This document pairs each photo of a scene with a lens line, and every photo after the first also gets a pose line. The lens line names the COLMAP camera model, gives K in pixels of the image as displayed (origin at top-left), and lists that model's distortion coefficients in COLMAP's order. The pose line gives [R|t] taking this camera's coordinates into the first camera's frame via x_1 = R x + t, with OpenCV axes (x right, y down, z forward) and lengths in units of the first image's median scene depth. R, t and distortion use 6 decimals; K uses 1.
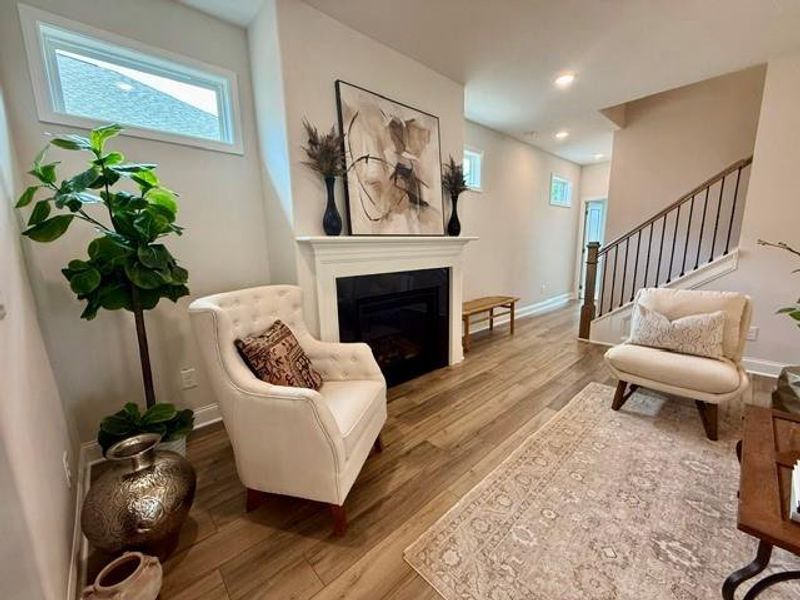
lens RADIAL K [[318.9, 0, 397.9], [0, 318.9, 300.8], [0, 0, 1]] dist [-0.000228, -0.000116]
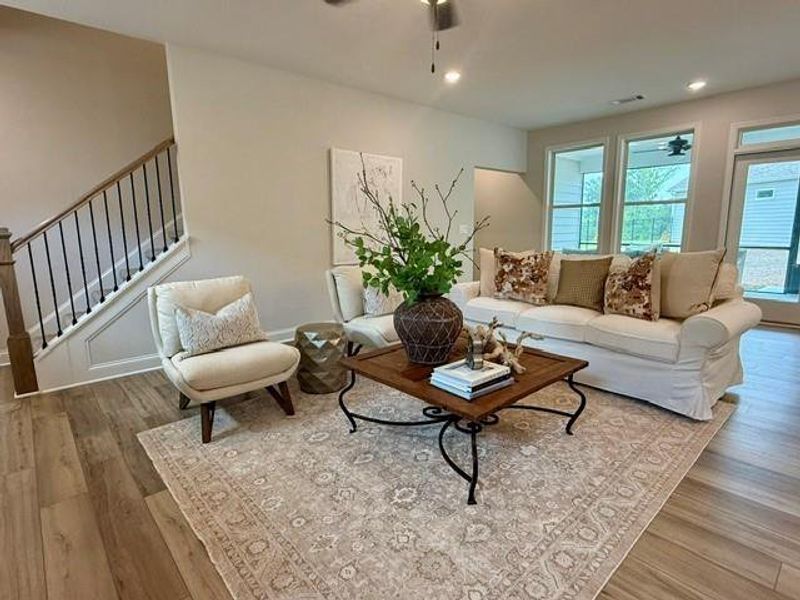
lens RADIAL K [[421.7, 0, 400.0], [0, 421.7, 300.0], [0, 0, 1]] dist [-0.000141, 0.000122]
pose [[0.008721, -0.153330, 0.988137, -0.258846], [0.188437, 0.970722, 0.148964, -0.053398], [-0.982047, 0.184903, 0.037358, 0.449579]]
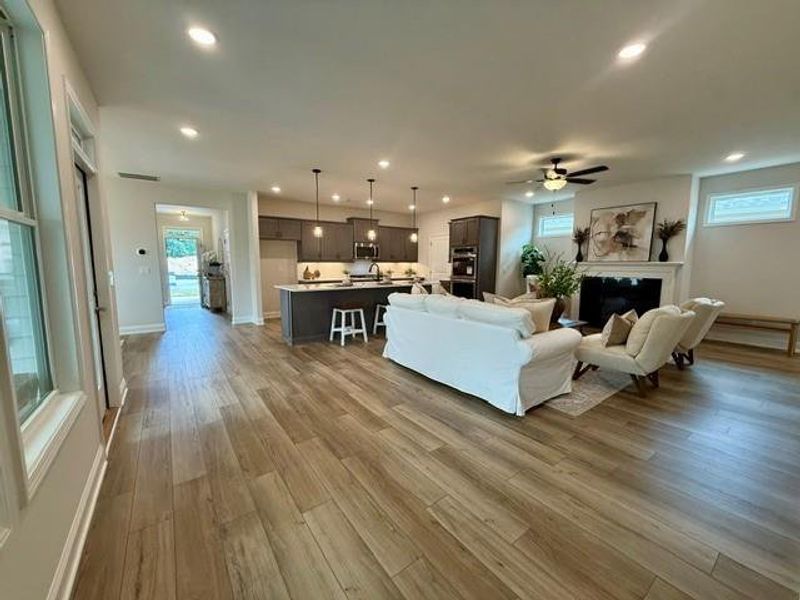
lens RADIAL K [[318.9, 0, 397.9], [0, 318.9, 300.8], [0, 0, 1]] dist [-0.000228, -0.000116]
pose [[-0.109863, 0.134936, -0.984745, 2.756129], [-0.173683, 0.972893, 0.152688, -0.009363], [0.978654, 0.187808, -0.083449, -0.325146]]
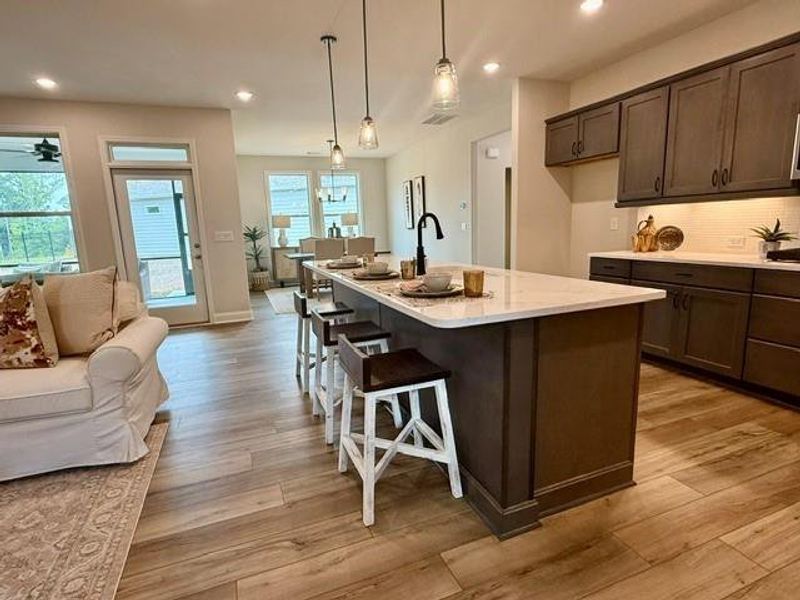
lens RADIAL K [[421.7, 0, 400.0], [0, 421.7, 300.0], [0, 0, 1]] dist [-0.000141, 0.000122]
pose [[-0.933262, -0.011562, 0.359011, -0.139165], [0.114721, 0.937541, 0.328413, -0.037397], [-0.340385, 0.347681, -0.873645, 0.308477]]
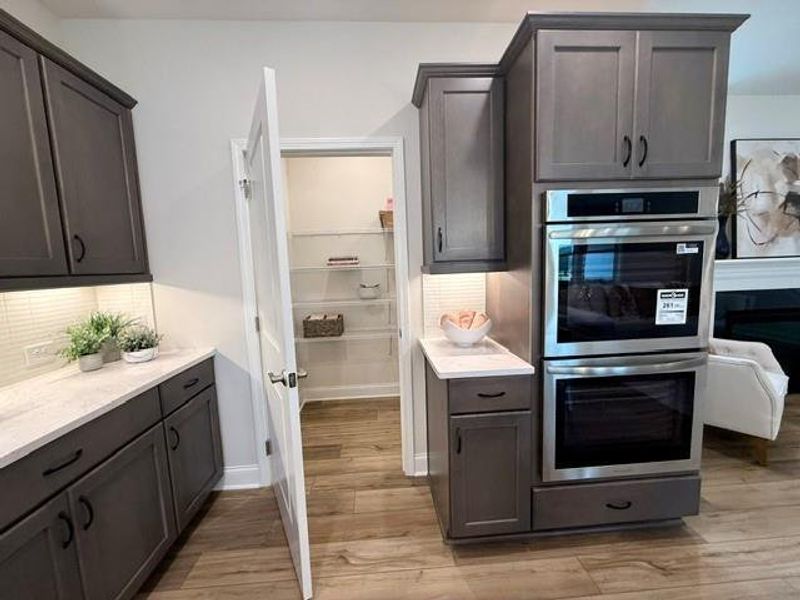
lens RADIAL K [[318.9, 0, 397.9], [0, 318.9, 300.8], [0, 0, 1]] dist [-0.000228, -0.000116]
pose [[0.778980, 0.058969, -0.624270, -0.371770], [-0.090900, 0.995671, -0.019375, 0.099112], [0.620425, 0.071839, 0.780969, -0.743365]]
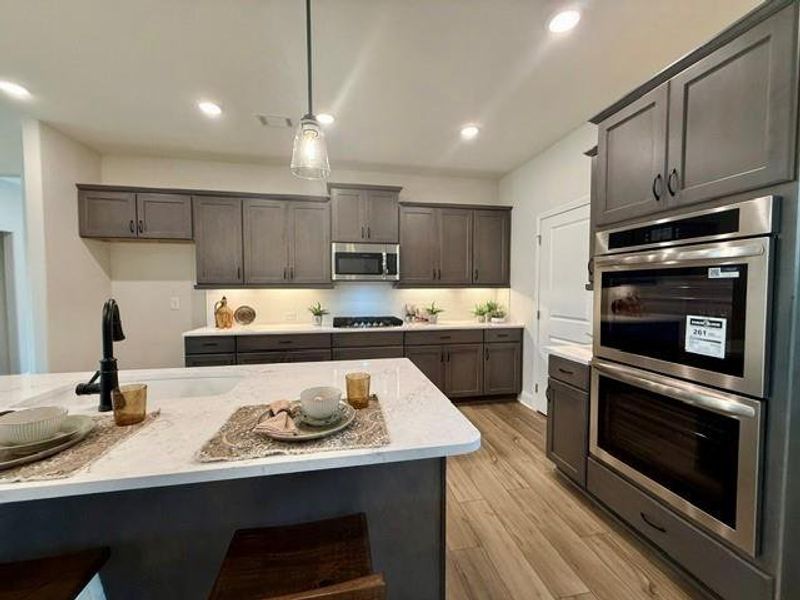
lens RADIAL K [[318.9, 0, 397.9], [0, 318.9, 300.8], [0, 0, 1]] dist [-0.000228, -0.000116]
pose [[-0.522864, 0.056936, -0.850513, 0.389260], [-0.139267, 0.978654, 0.151130, -0.014752], [0.840963, 0.197469, -0.503774, -0.145507]]
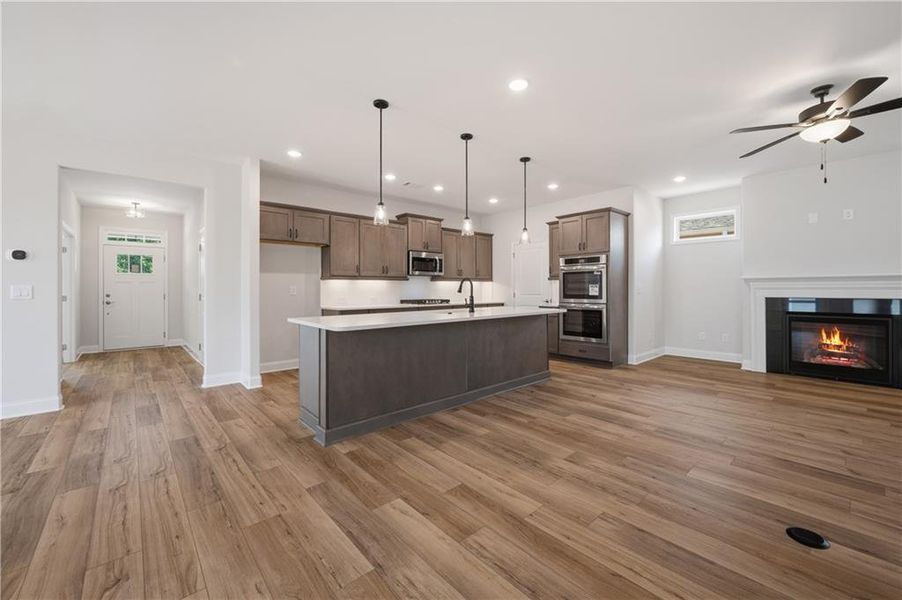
lens RADIAL K [[363.3, 0, 456.6], [0, 363.3, 288.1], [0, 0, 1]] dist [0.001456, 0.000091]
pose [[-0.006665, 0.018135, -0.999813, 1.928184], [-0.172112, 0.984894, 0.019012, 0.145983], [0.985055, 0.172206, -0.003443, -0.803896]]
